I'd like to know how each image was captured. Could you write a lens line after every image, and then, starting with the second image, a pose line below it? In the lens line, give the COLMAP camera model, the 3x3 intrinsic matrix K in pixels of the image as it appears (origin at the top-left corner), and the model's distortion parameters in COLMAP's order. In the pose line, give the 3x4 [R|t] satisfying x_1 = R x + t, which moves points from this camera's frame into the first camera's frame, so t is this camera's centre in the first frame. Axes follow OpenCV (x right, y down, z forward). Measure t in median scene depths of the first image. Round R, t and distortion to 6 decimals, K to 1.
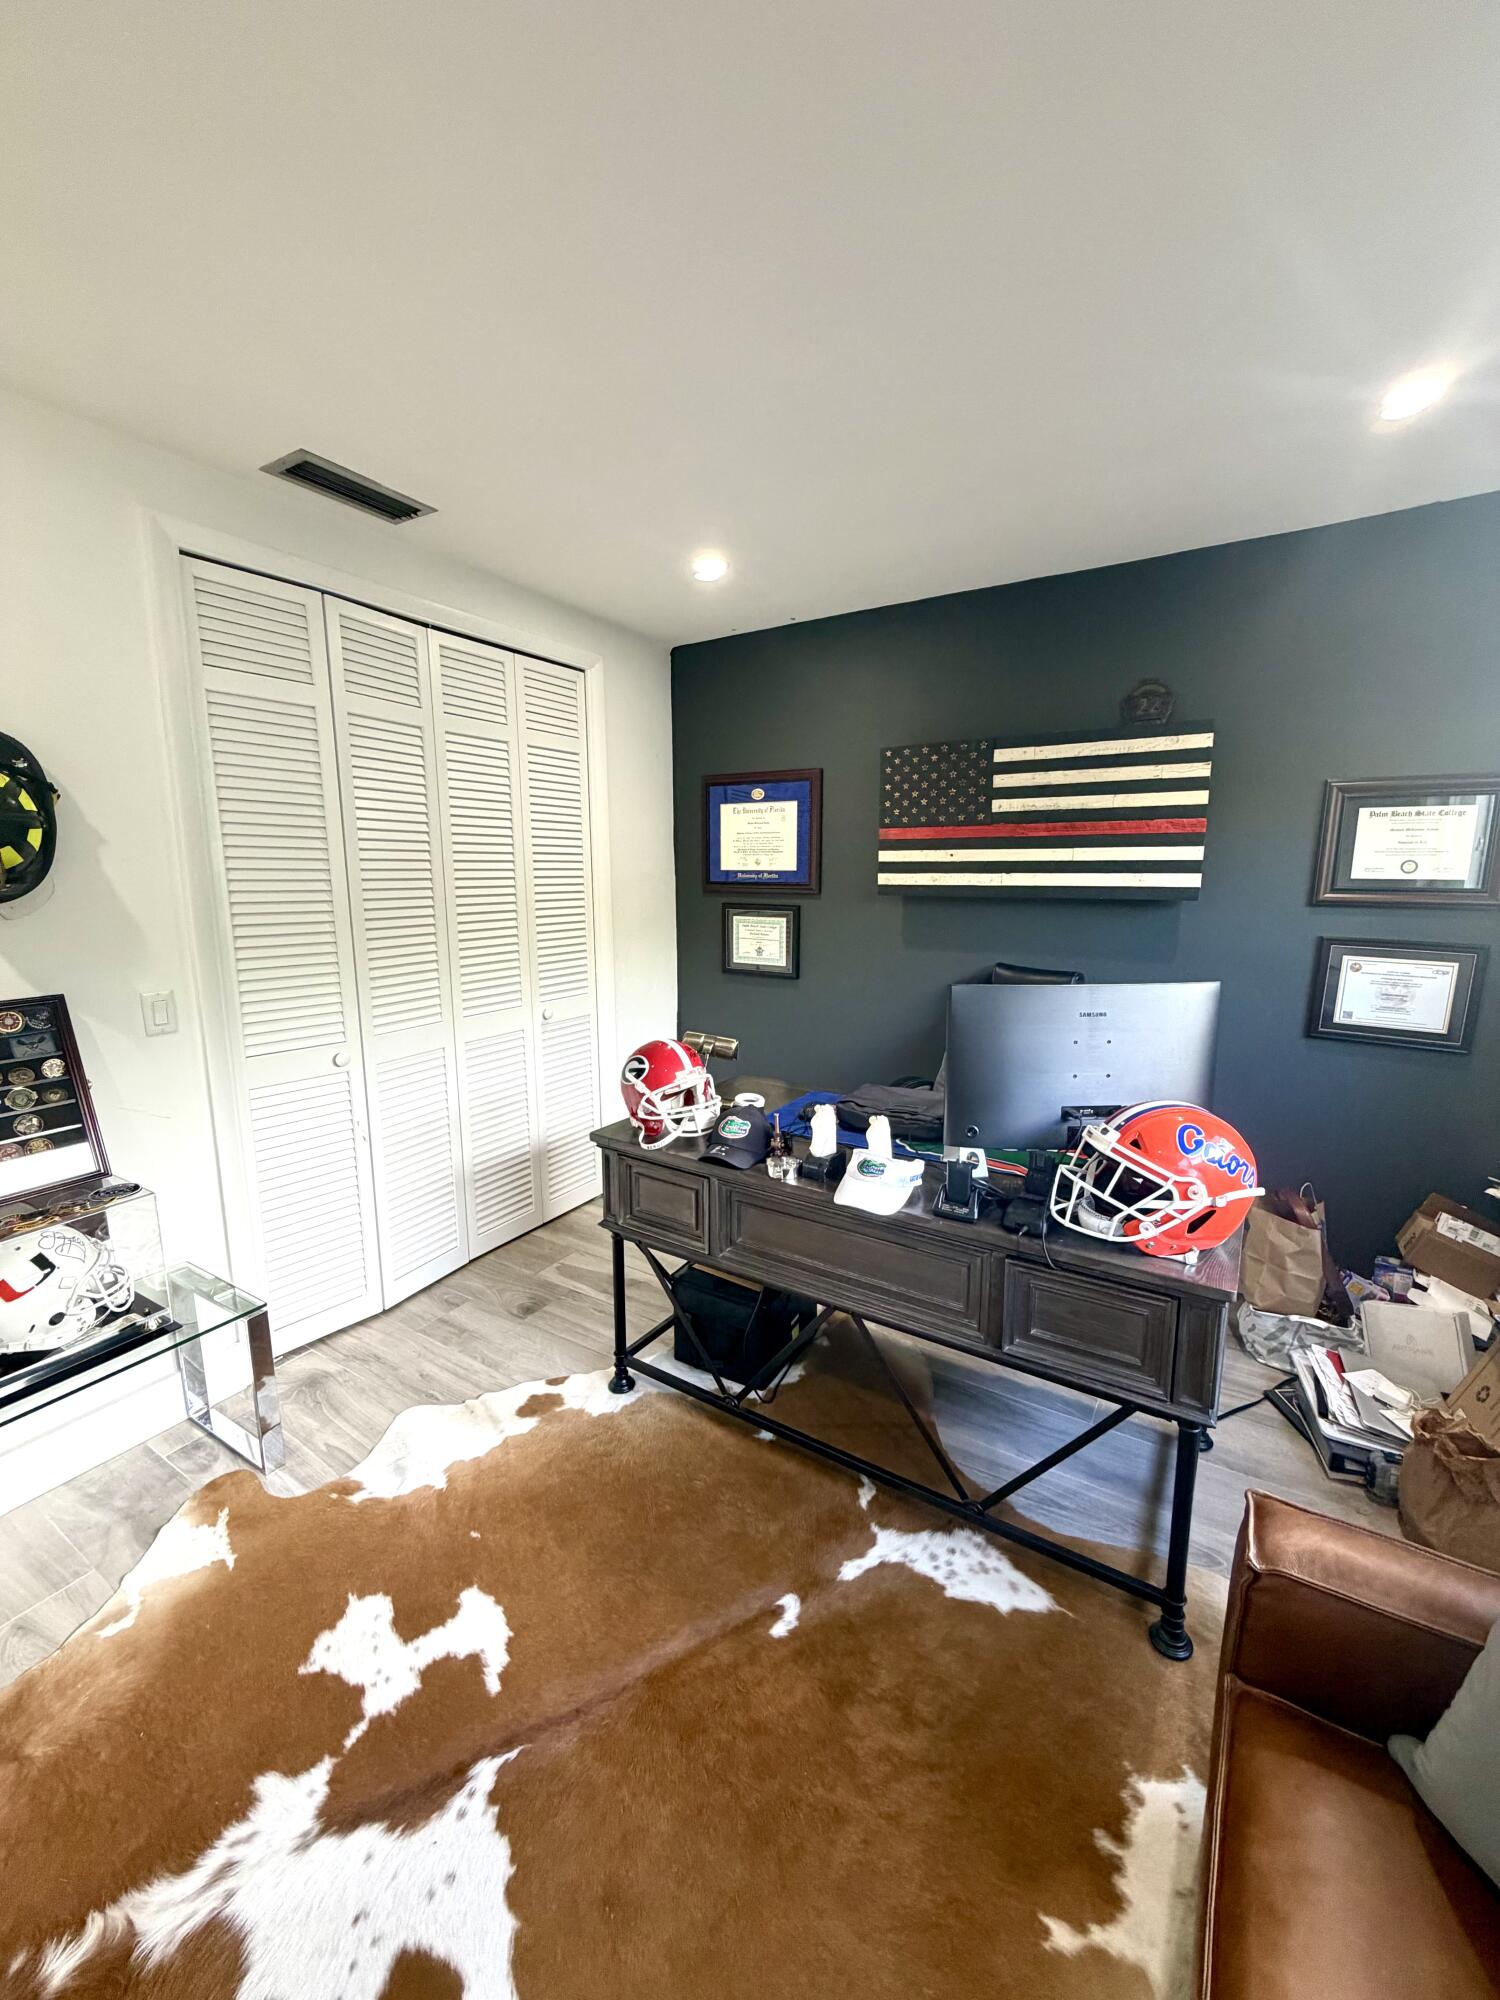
lens RADIAL K [[794.5, 0, 750.4], [0, 794.5, 997.8], [0, 0, 1]] dist [-0.001216, 0.000207]
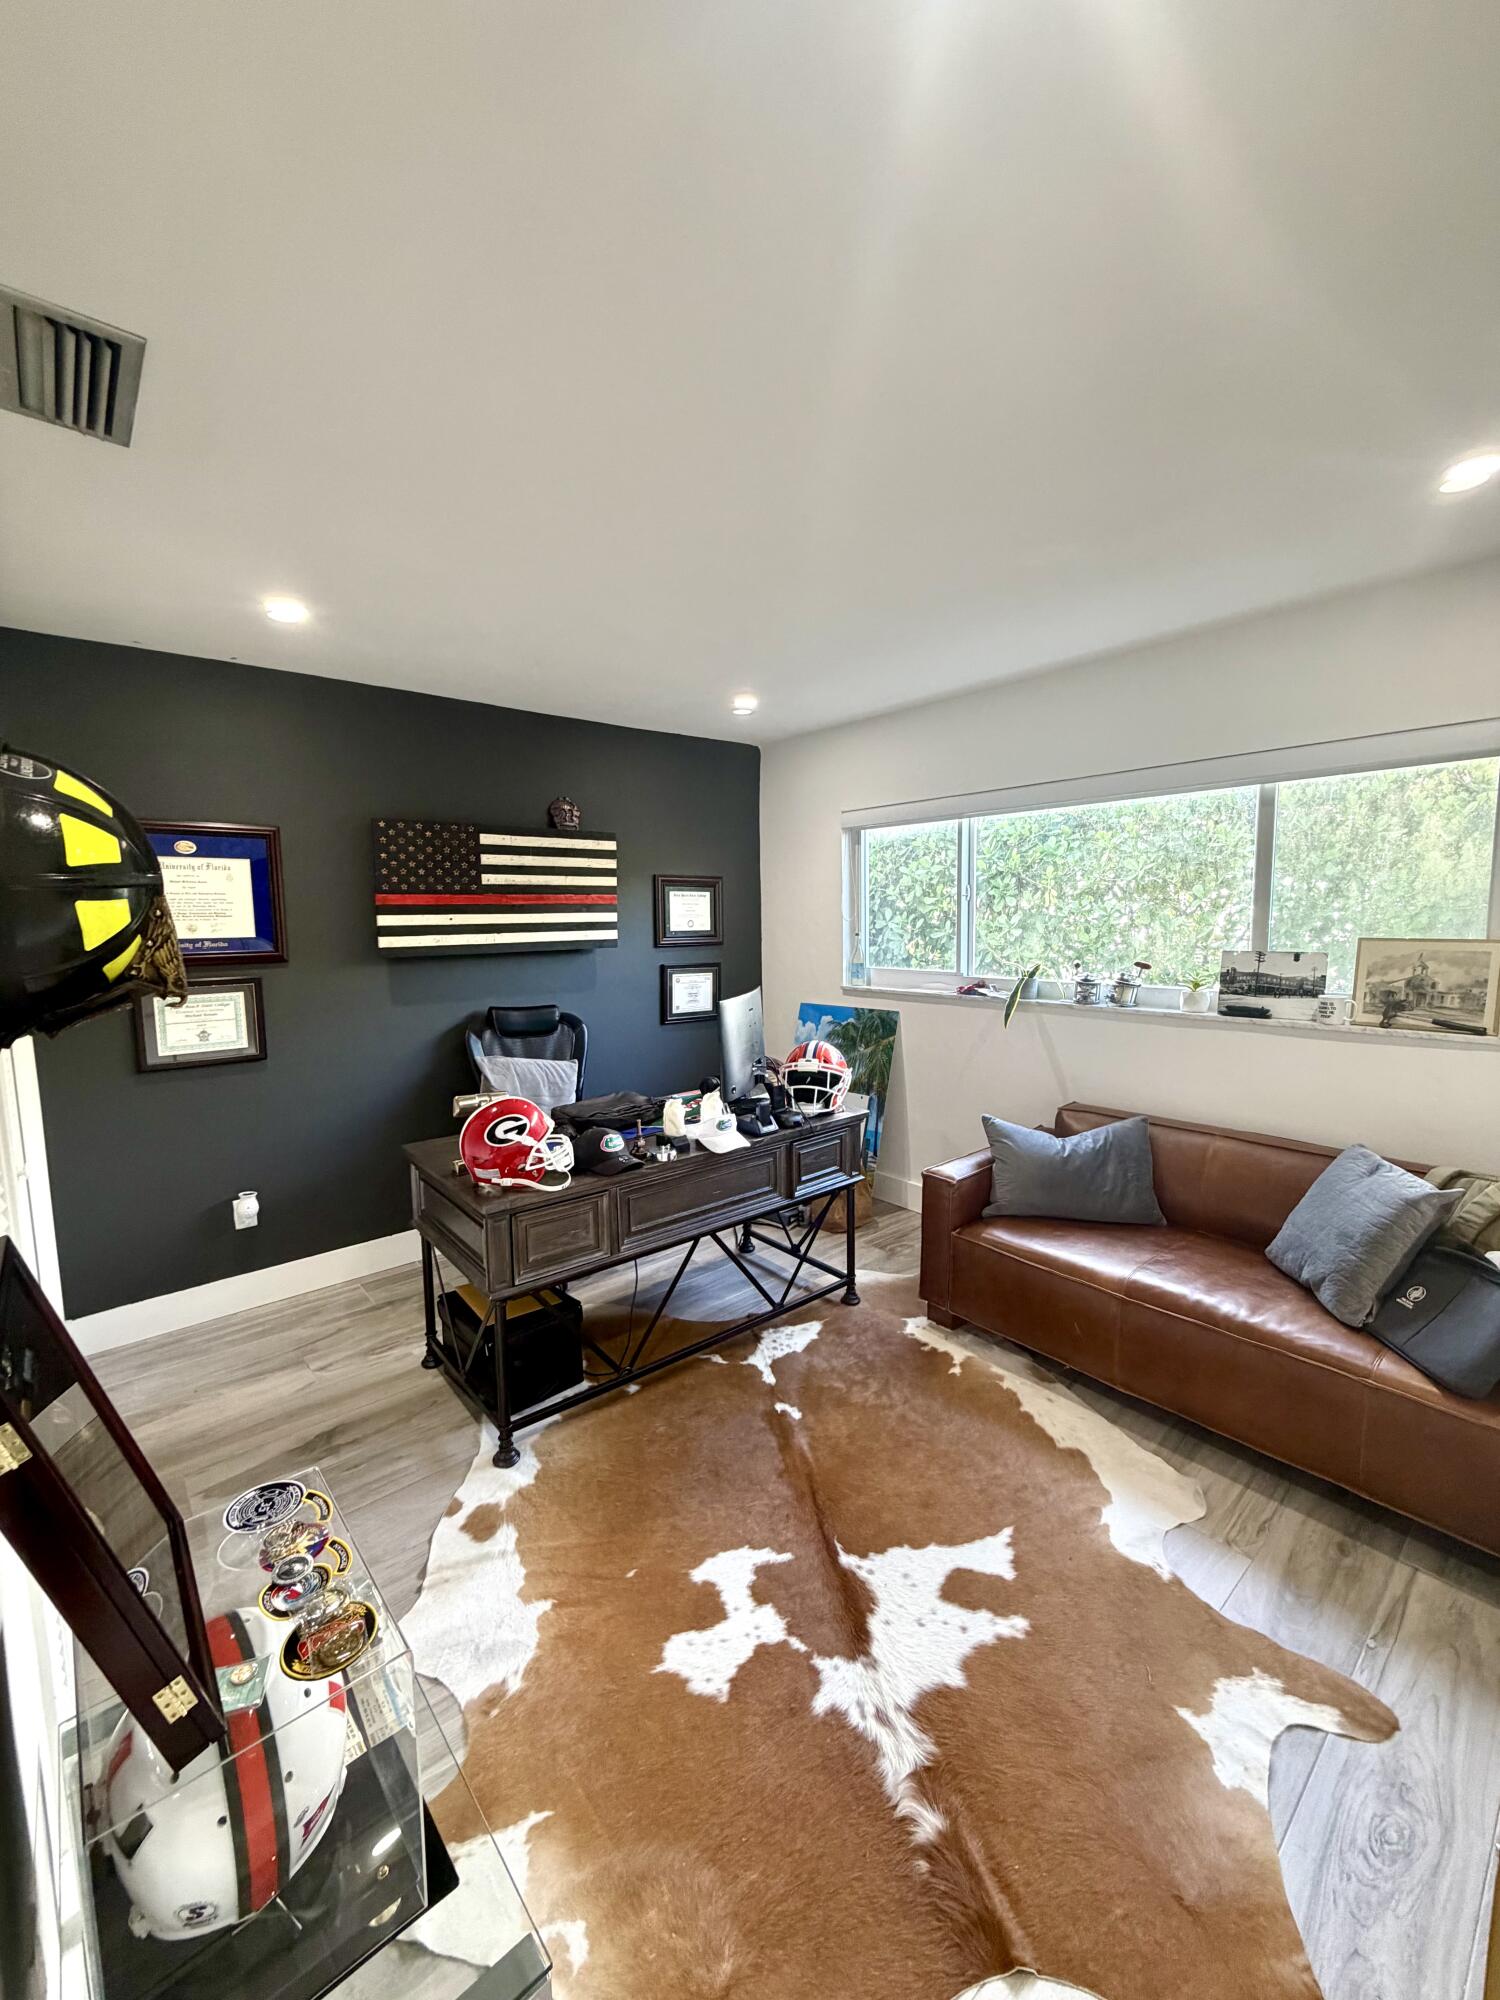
lens RADIAL K [[794.5, 0, 750.4], [0, 794.5, 997.8], [0, 0, 1]] dist [-0.001216, 0.000207]
pose [[0.297050, -0.105228, 0.949046, -0.856951], [0.165439, 0.984549, 0.057382, -0.073398], [-0.940421, 0.139964, 0.309869, 0.299249]]
